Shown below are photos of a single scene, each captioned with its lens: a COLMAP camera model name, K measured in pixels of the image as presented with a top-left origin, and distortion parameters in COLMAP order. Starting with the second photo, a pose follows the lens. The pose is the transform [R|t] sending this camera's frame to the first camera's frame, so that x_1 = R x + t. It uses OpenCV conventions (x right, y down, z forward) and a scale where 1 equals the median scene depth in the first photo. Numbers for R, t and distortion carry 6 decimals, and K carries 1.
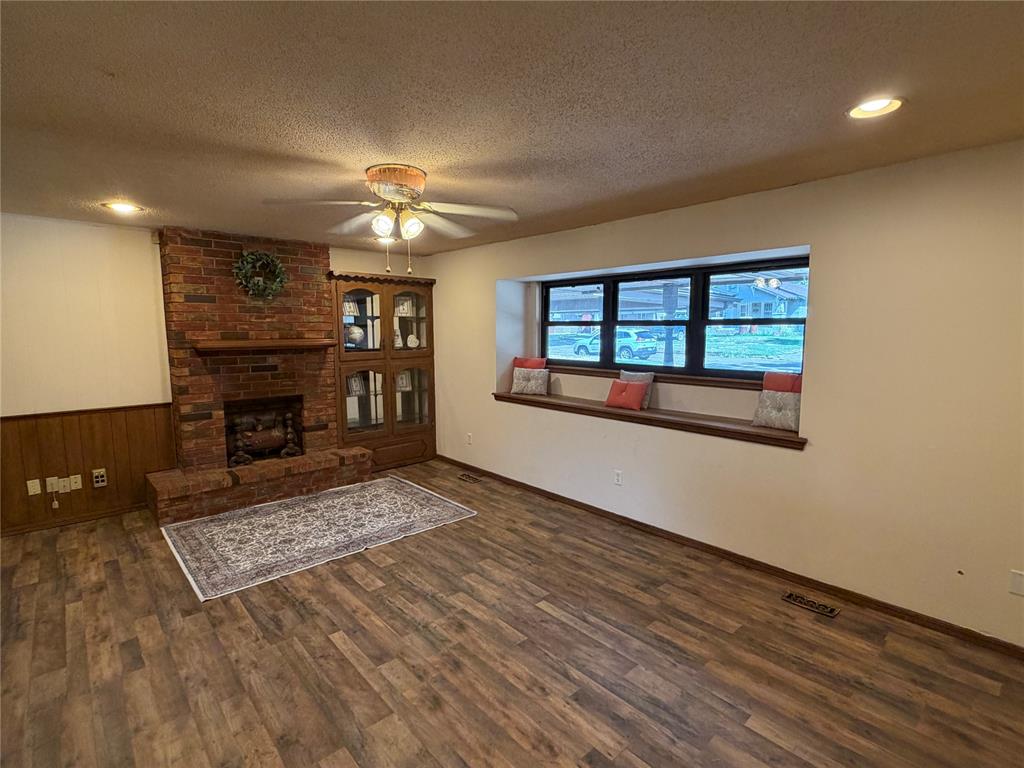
lens RADIAL K [[500.7, 0, 516.5], [0, 500.7, 386.4], [0, 0, 1]] dist [-0.001045, 0.001021]
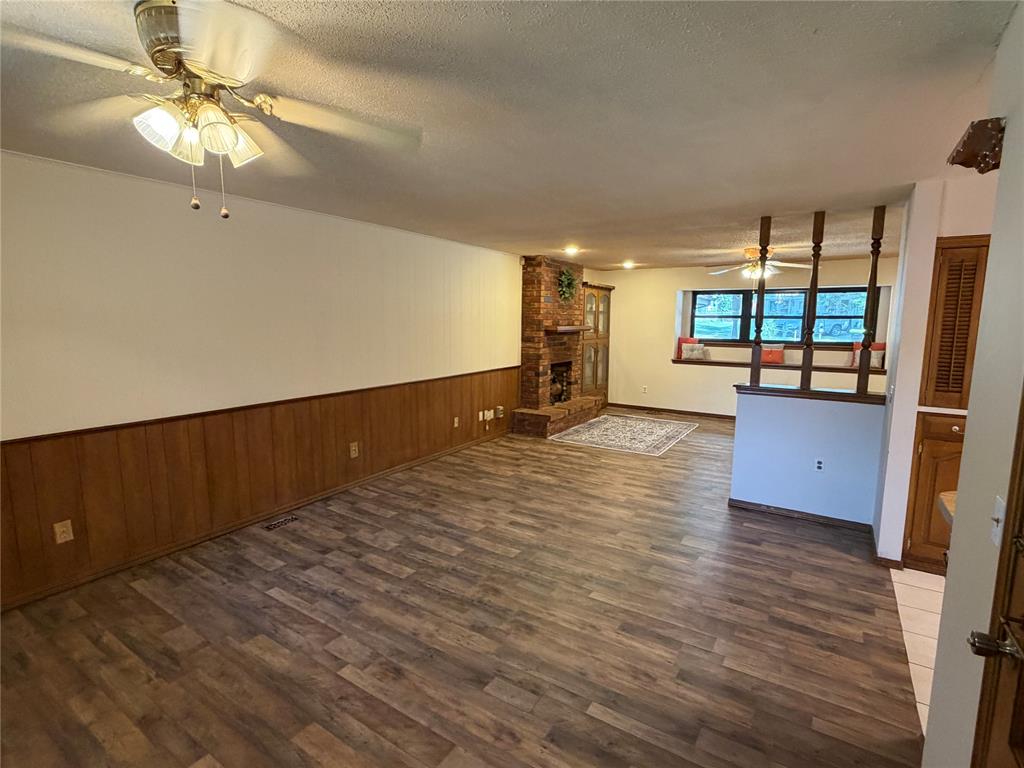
lens RADIAL K [[500.7, 0, 517.6], [0, 500.7, 383.2], [0, 0, 1]] dist [-0.001045, 0.001021]
pose [[0.965313, -0.025977, 0.259799, -1.239842], [0.022707, 0.999621, 0.015583, 0.071189], [-0.260105, -0.009143, 0.965537, -0.573549]]
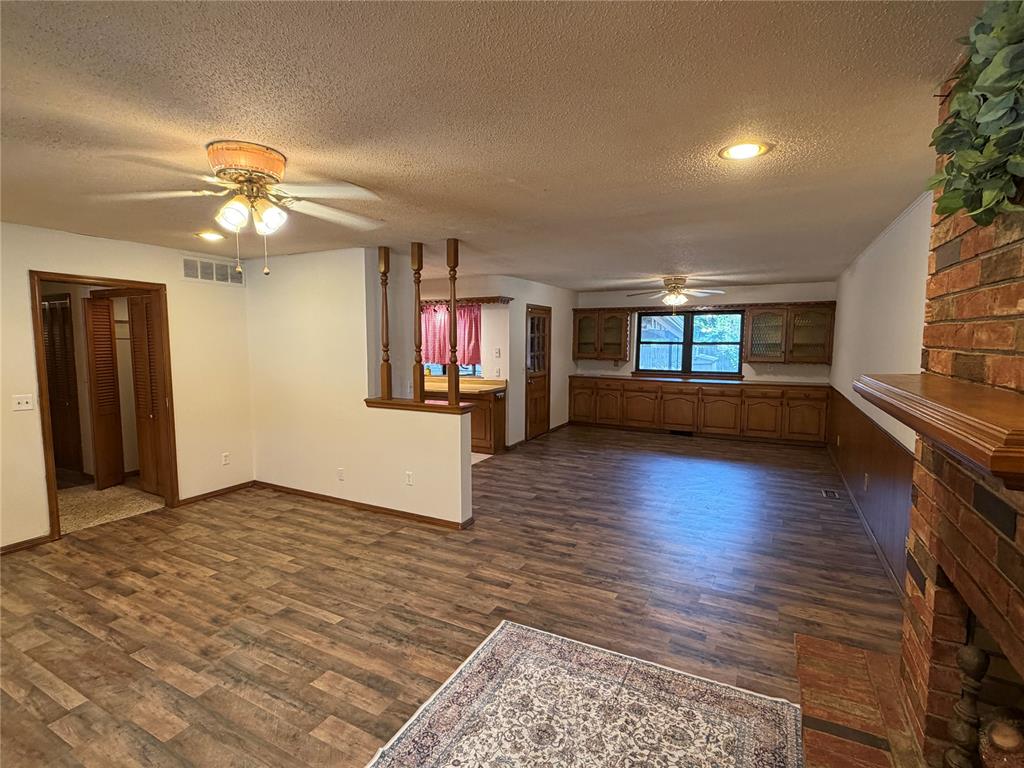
lens RADIAL K [[500.7, 0, 510.5], [0, 500.7, 388.6], [0, 0, 1]] dist [-0.001045, 0.001021]
pose [[-0.943350, 0.034927, -0.329955, -0.245625], [-0.037007, 0.977164, 0.209239, -0.157031], [0.329728, 0.209596, -0.920516, 1.330554]]
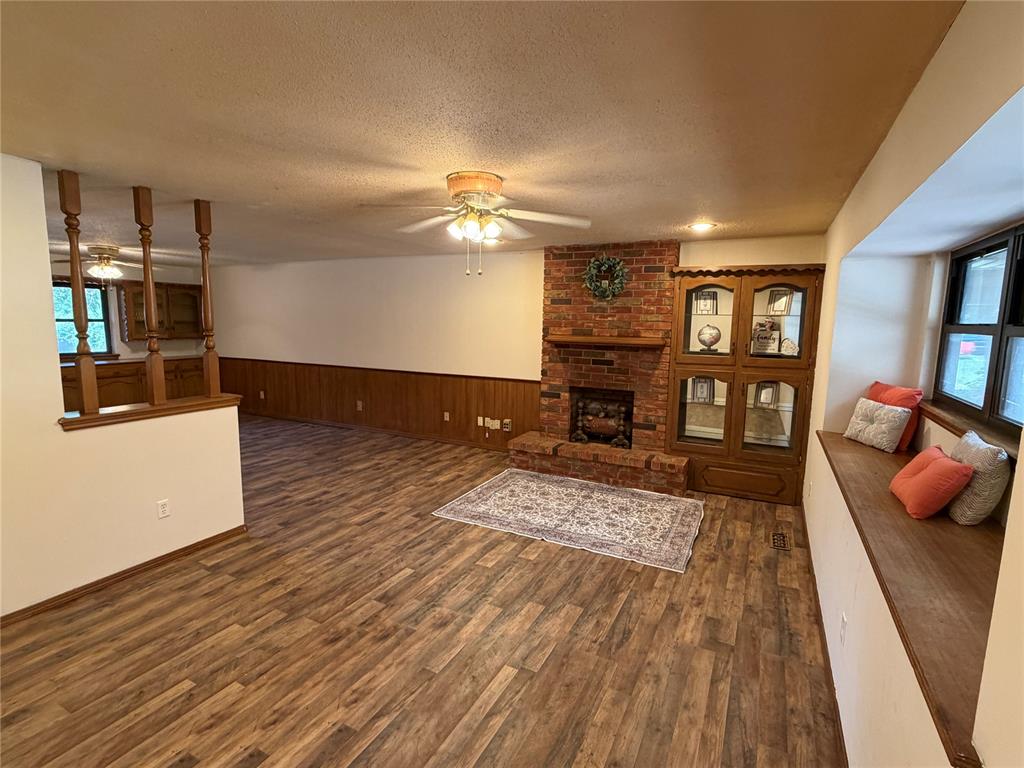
lens RADIAL K [[500.7, 0, 512.2], [0, 500.7, 382.8], [0, 0, 1]] dist [-0.001045, 0.001021]
pose [[0.348441, 0.123955, -0.929099, 0.547925], [-0.128069, 0.988218, 0.083812, -0.068360], [0.928540, 0.089785, 0.360210, 0.491498]]
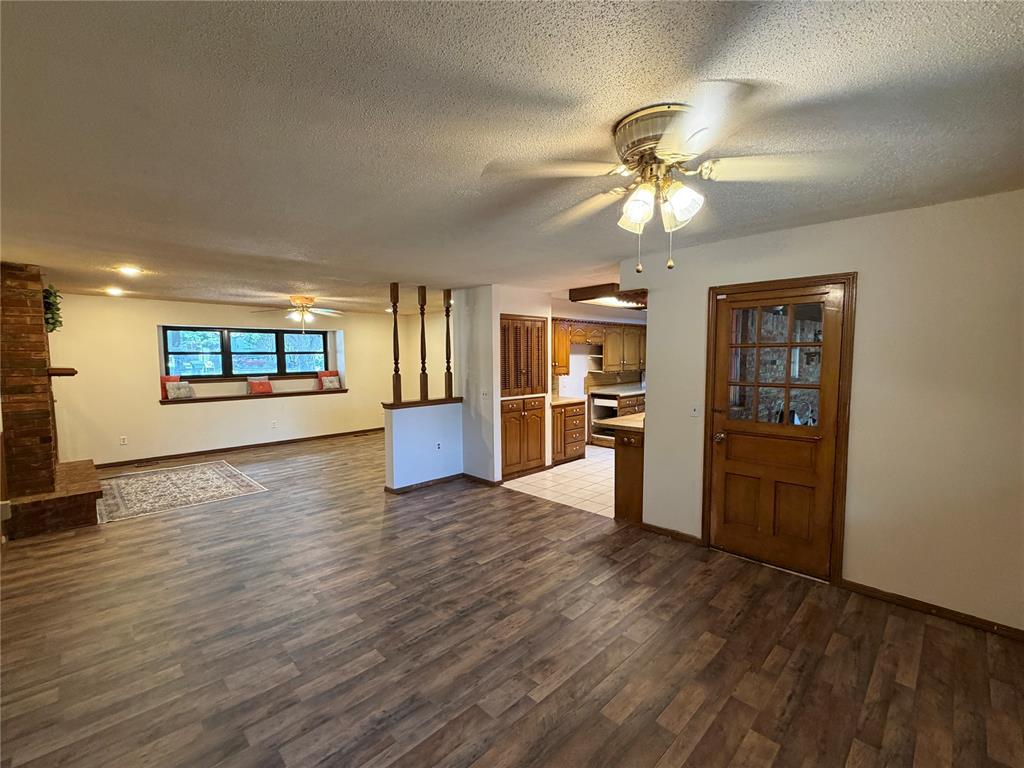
lens RADIAL K [[443.1, 0, 508.1], [0, 443.1, 384.3], [0, 0, 1]] dist [0.000880, 0.000212]
pose [[-0.034736, -0.067324, 0.997126, -1.780729], [0.122714, 0.989891, 0.071111, -0.000567], [-0.991834, 0.124831, -0.026123, 0.024303]]
